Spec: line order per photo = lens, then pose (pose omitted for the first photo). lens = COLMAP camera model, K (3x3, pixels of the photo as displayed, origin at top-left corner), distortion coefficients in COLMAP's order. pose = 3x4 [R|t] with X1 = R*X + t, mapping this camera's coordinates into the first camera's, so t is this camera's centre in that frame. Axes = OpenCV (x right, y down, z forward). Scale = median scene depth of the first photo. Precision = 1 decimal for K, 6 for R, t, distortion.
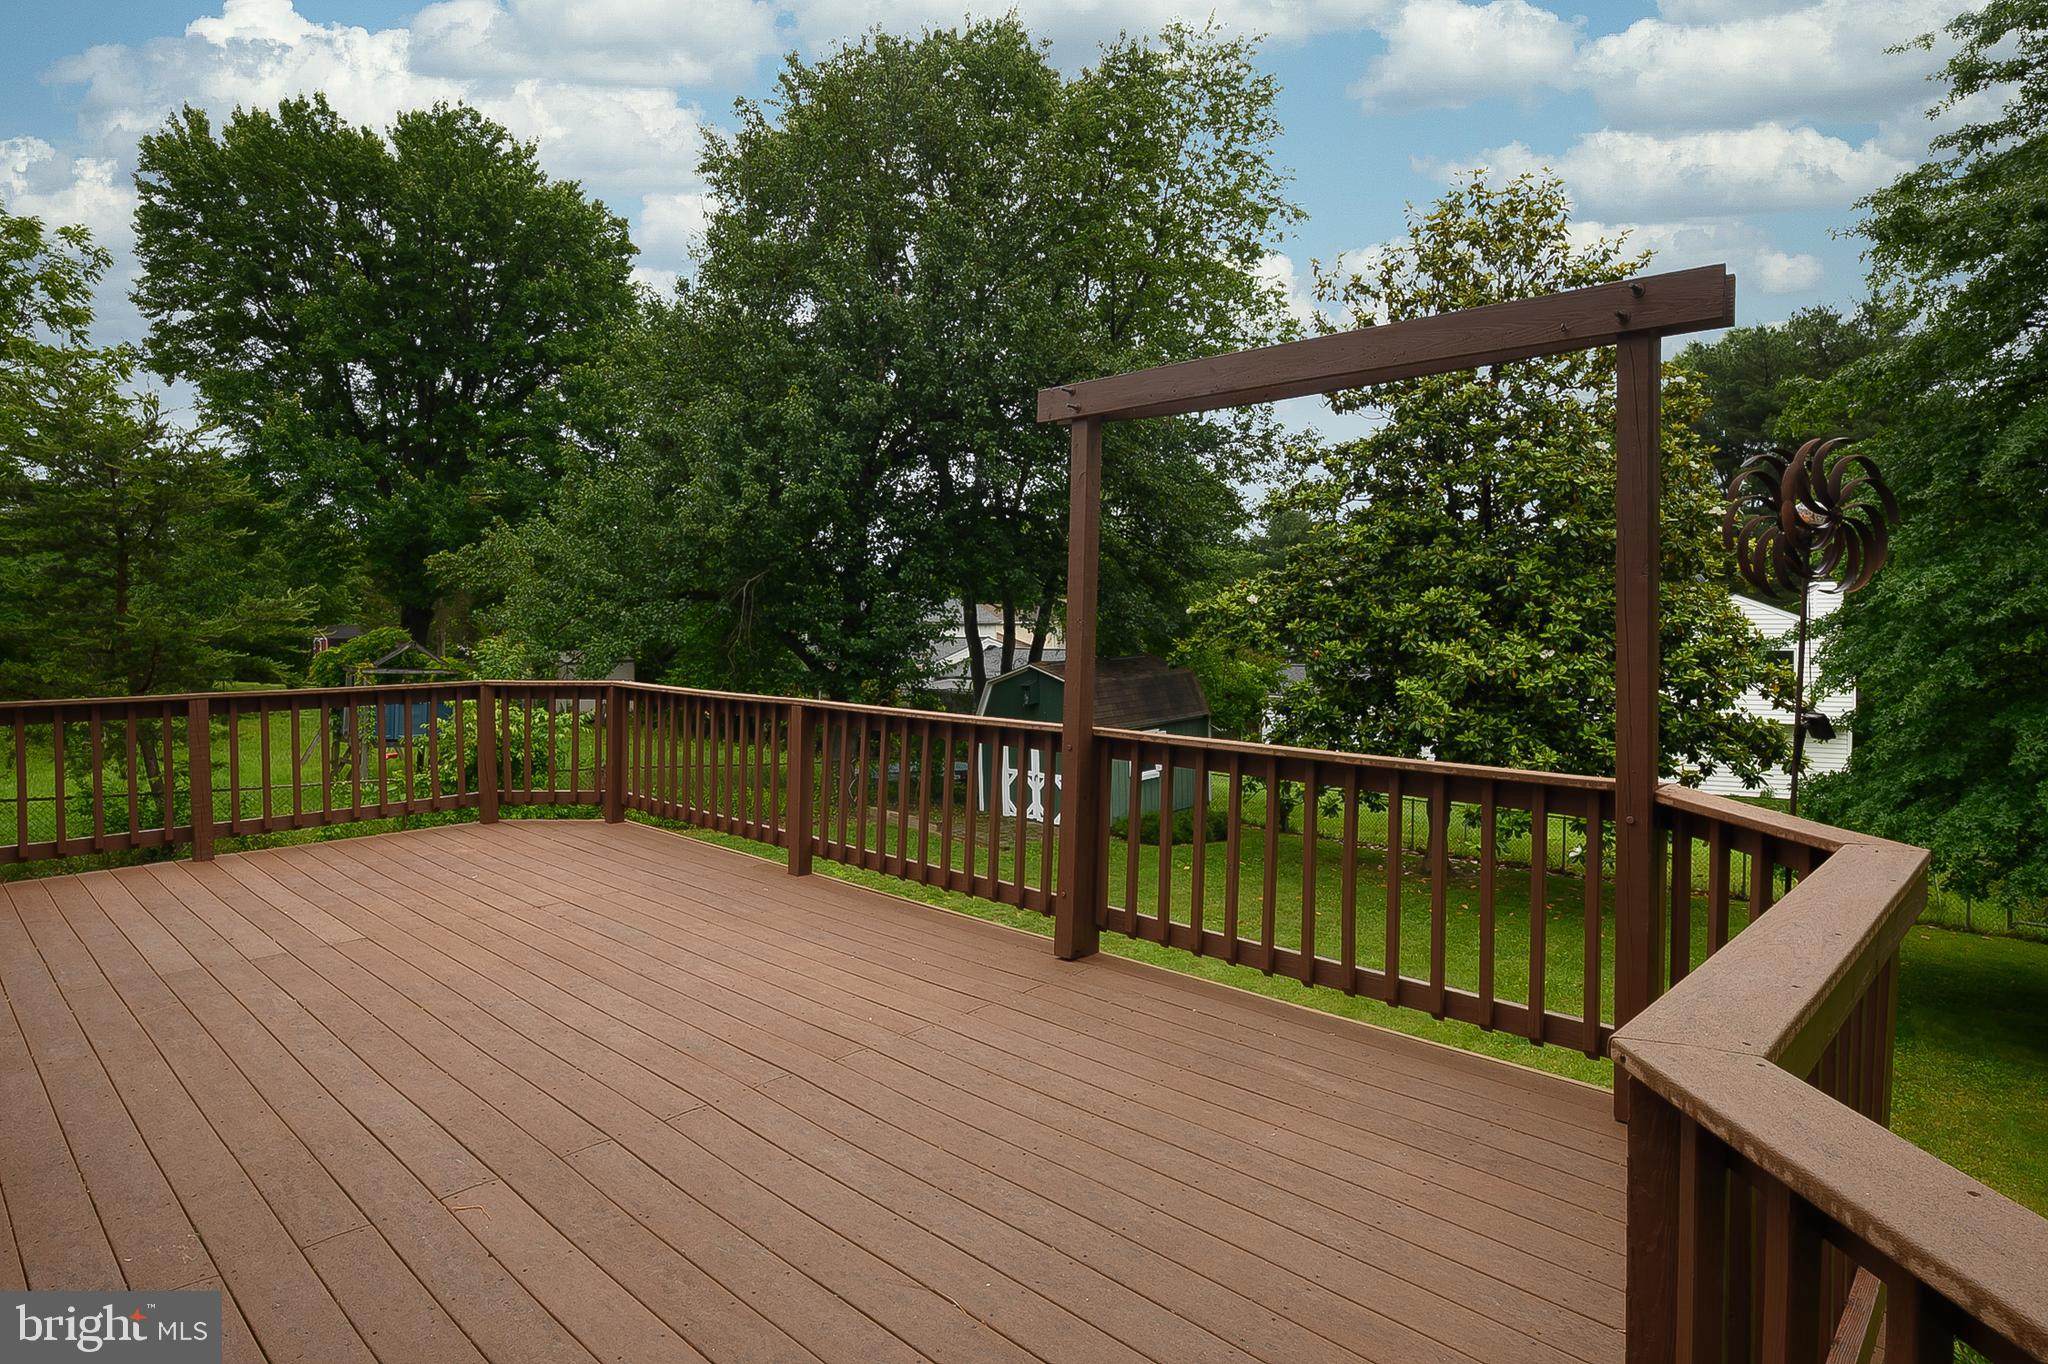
lens RADIAL K [[1136.0, 0, 1032.6], [0, 1136.0, 634.0], [0, 0, 1]] dist [-0.001779, -0.003886]
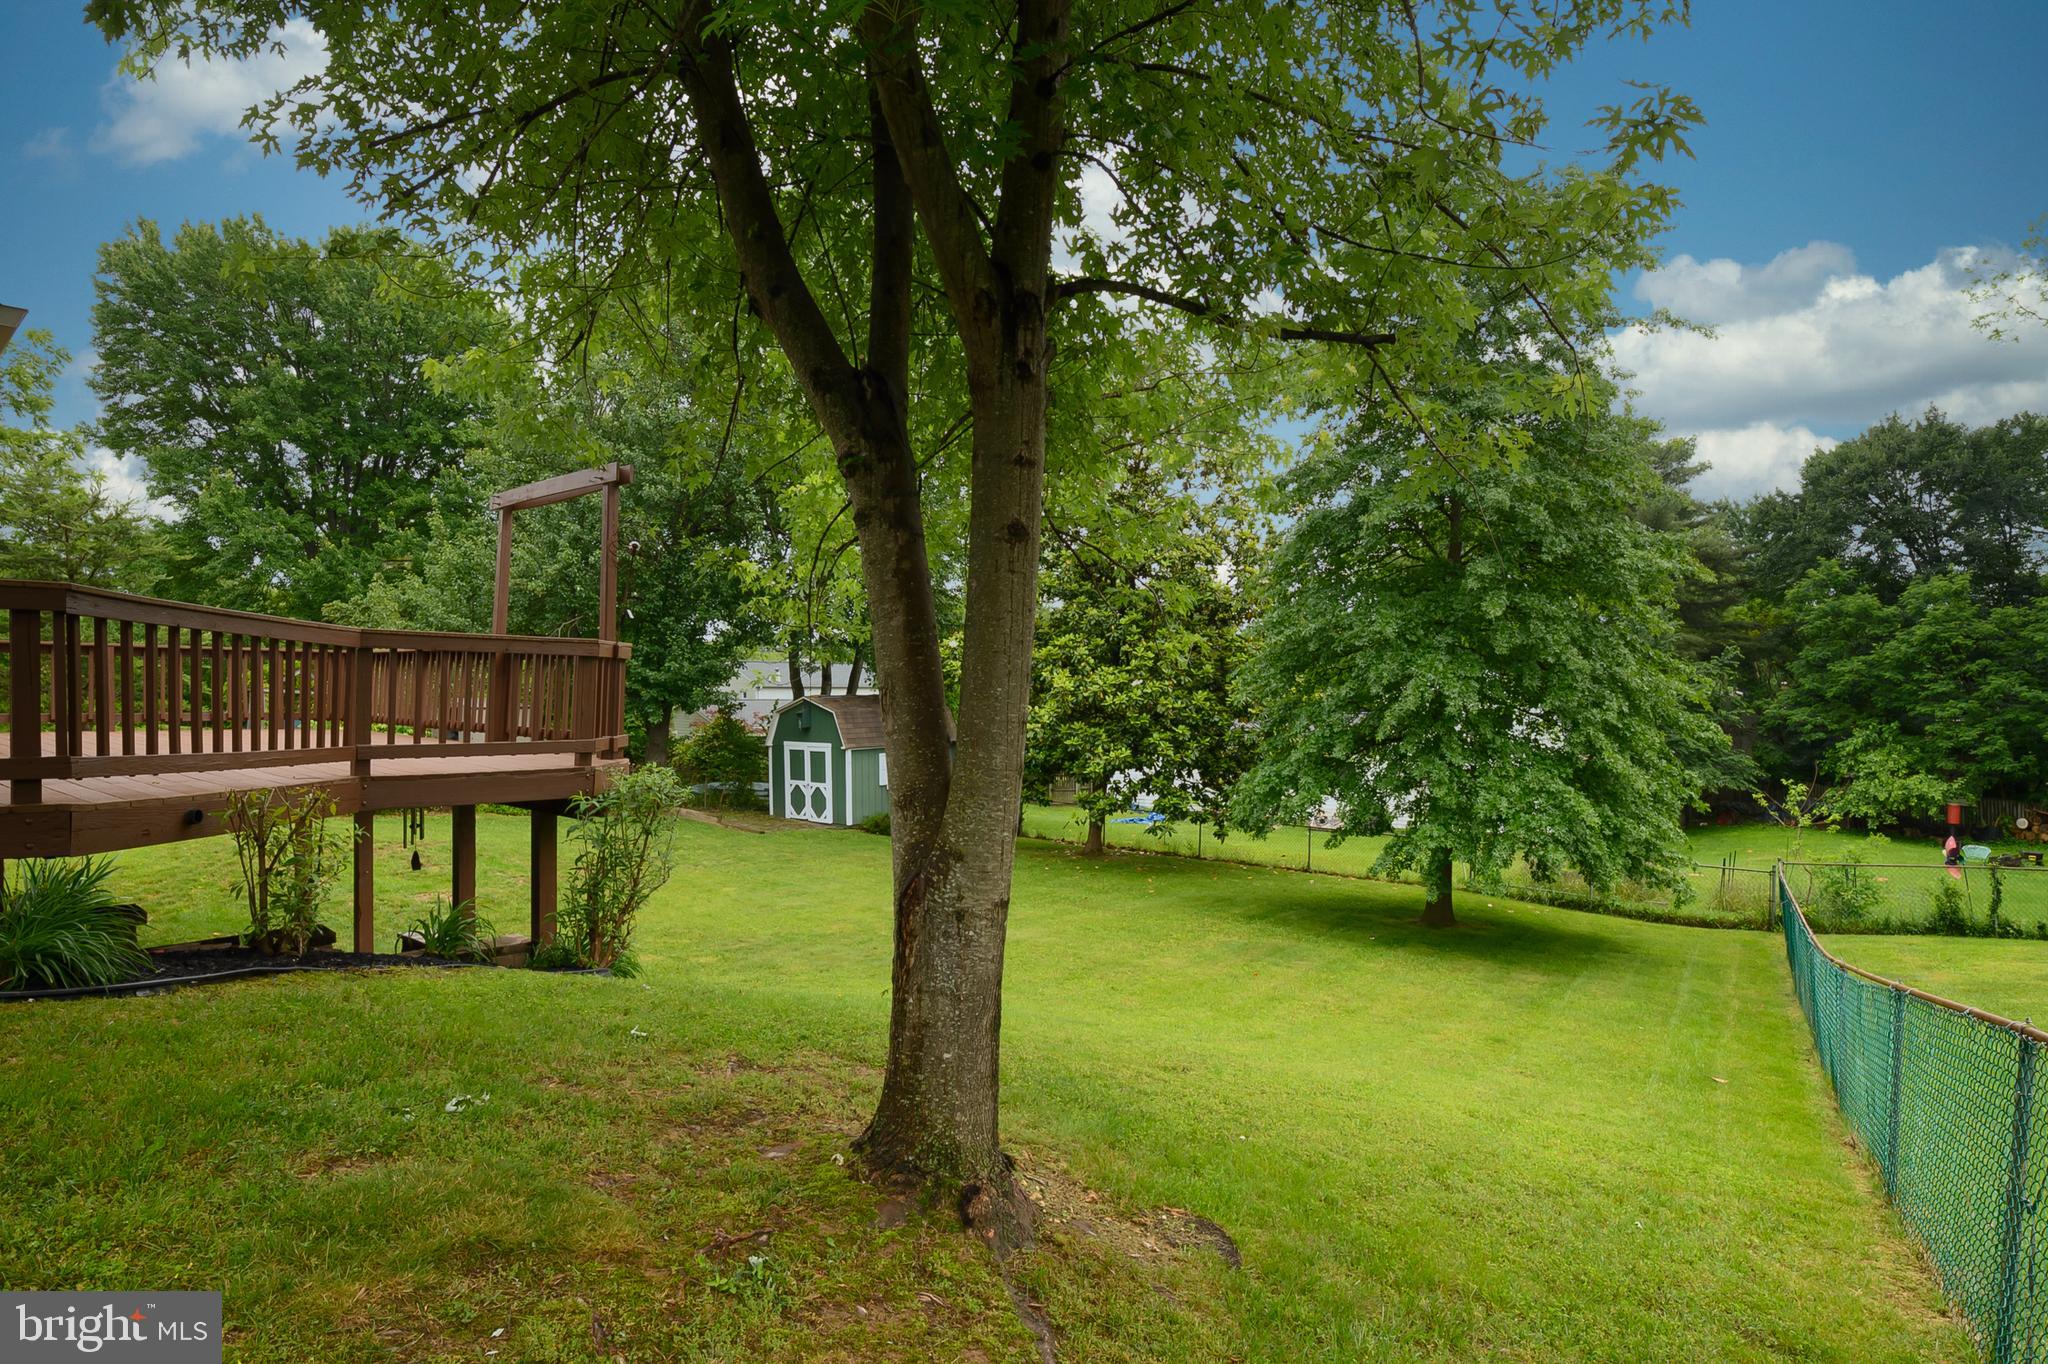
lens RADIAL K [[1089.0, 0, 998.0], [0, 1089.0, 689.0], [0, 0, 1]] dist [0.016244, -0.015475]
pose [[0.999596, 0.012837, 0.025369, 0.103862], [-0.012395, 0.999770, -0.017498, 0.020712], [-0.025588, 0.017176, 0.999525, -0.127416]]
